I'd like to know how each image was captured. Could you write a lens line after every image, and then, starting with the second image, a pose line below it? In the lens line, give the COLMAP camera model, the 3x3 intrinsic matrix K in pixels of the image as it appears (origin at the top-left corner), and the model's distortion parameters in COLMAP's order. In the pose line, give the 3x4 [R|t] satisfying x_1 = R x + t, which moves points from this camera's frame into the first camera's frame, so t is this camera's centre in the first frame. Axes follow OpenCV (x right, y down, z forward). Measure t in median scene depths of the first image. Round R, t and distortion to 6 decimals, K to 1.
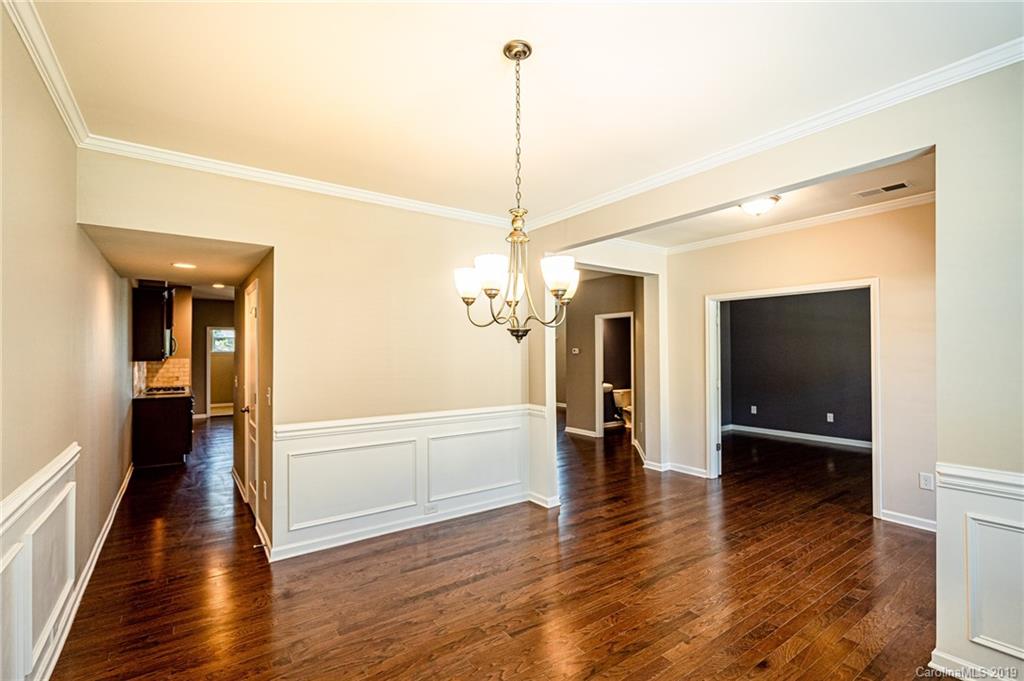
lens RADIAL K [[463.6, 0, 512.8], [0, 463.6, 344.2], [0, 0, 1]] dist [-0.003058, 0.001263]
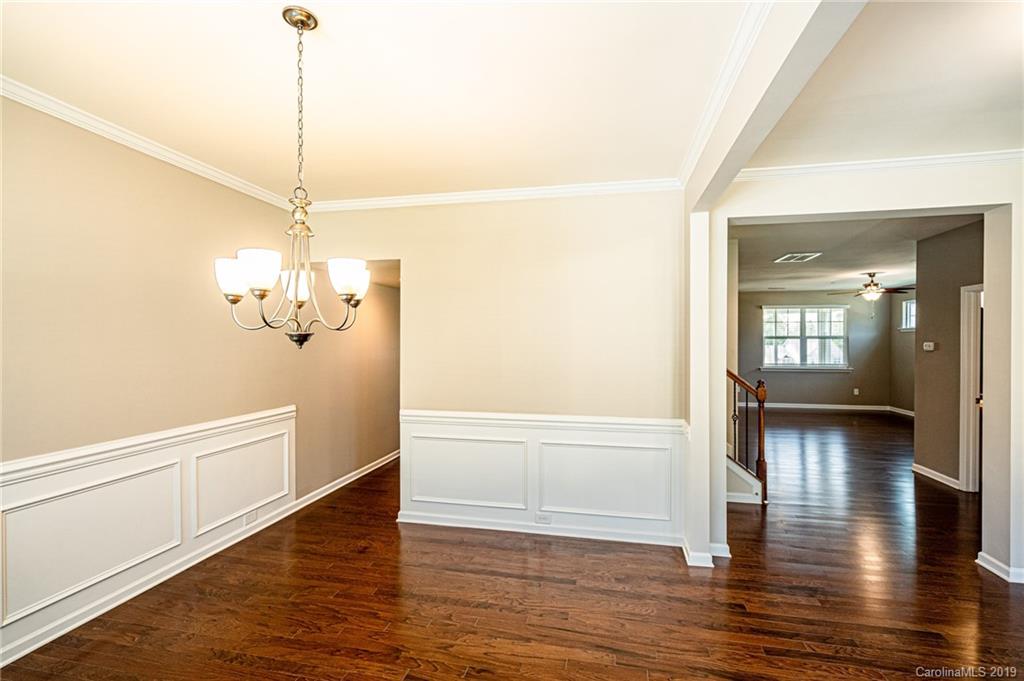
lens RADIAL K [[463.6, 0, 512.8], [0, 463.6, 344.2], [0, 0, 1]] dist [-0.003058, 0.001263]
pose [[0.672419, 0.010167, -0.740101, 0.539065], [0.008532, 0.999733, 0.021485, -0.015422], [0.740122, -0.020761, 0.672152, 0.394835]]
